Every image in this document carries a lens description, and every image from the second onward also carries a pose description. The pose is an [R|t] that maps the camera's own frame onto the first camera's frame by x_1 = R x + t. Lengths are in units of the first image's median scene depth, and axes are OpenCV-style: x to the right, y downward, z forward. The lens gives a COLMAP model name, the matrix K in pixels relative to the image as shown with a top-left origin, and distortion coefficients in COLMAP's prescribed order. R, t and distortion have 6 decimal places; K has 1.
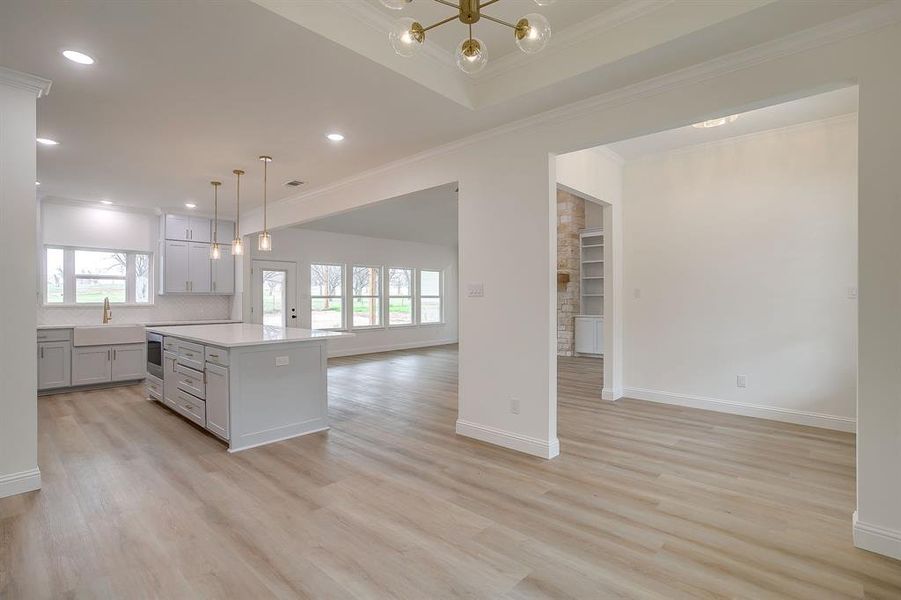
lens RADIAL K [[441.4, 0, 466.2], [0, 441.4, 298.7], [0, 0, 1]] dist [-0.046929, 0.017968]
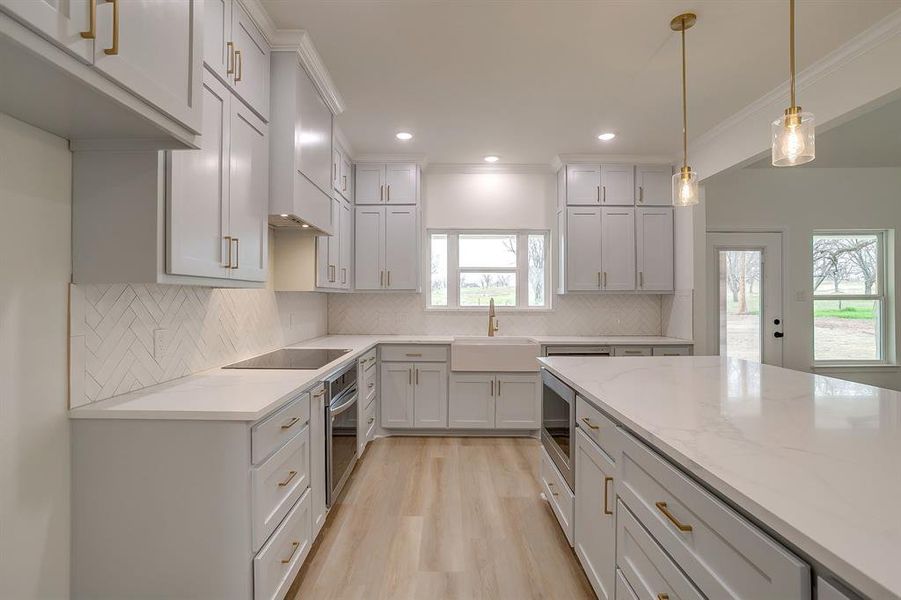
lens RADIAL K [[441.4, 0, 444.8], [0, 441.4, 298.4], [0, 0, 1]] dist [-0.046929, 0.017968]
pose [[0.656765, 0.000599, -0.754095, -0.300583], [-0.001291, 0.999999, -0.000330, -0.002584], [0.754094, 0.001190, 0.656765, 0.407322]]
